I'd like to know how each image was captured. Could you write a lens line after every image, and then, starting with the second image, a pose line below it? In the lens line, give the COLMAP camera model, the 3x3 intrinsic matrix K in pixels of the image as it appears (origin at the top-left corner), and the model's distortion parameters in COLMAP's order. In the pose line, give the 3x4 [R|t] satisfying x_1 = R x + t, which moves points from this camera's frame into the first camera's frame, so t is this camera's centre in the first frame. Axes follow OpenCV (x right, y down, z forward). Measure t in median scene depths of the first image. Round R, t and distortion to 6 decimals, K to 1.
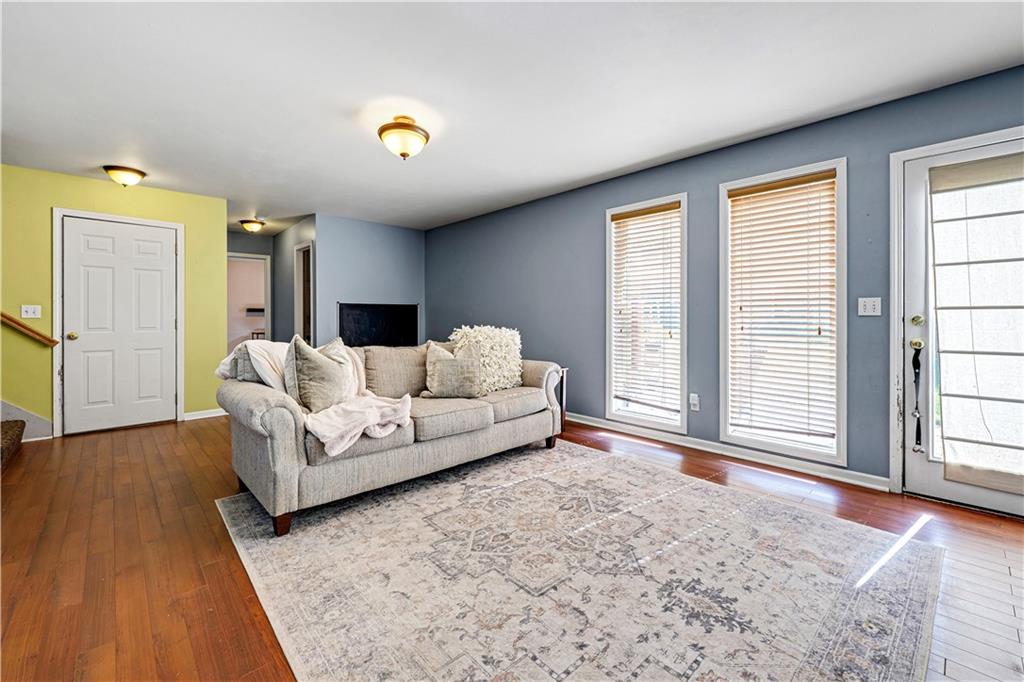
lens RADIAL K [[430.2, 0, 512.2], [0, 430.2, 319.1], [0, 0, 1]] dist [-0.000458, 0.000054]
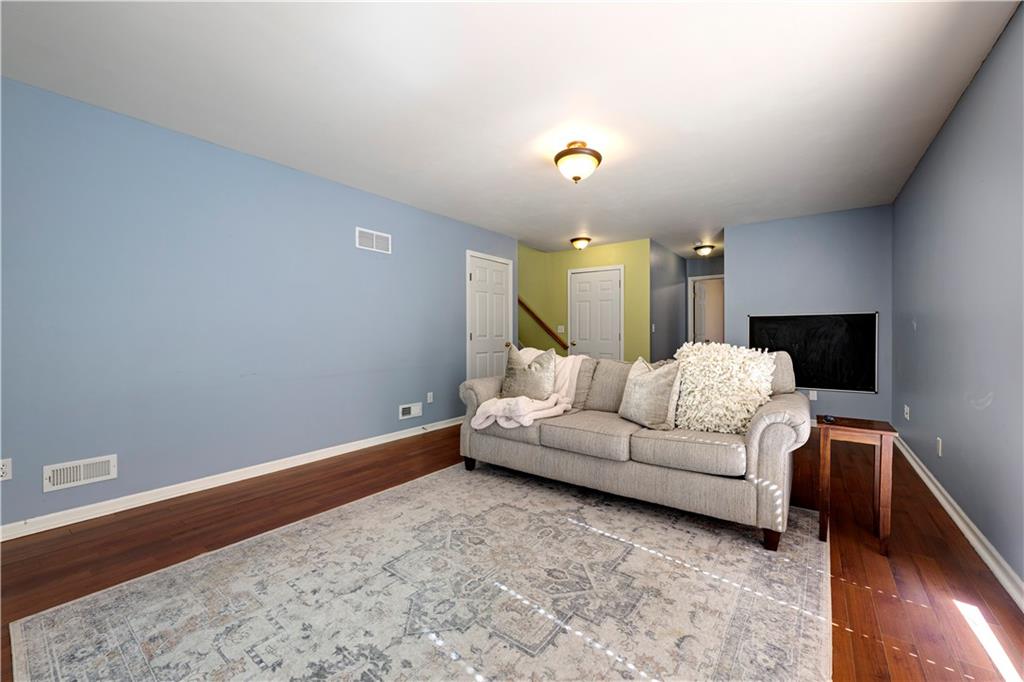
lens RADIAL K [[393.5, 0, 506.2], [0, 393.5, 334.5], [0, 0, 1]] dist [0.000624, -0.000068]
pose [[0.180320, 0.004100, -0.983599, 0.785589], [-0.001669, 0.999991, 0.003862, -0.002407], [0.983607, 0.000945, 0.180325, 0.753293]]
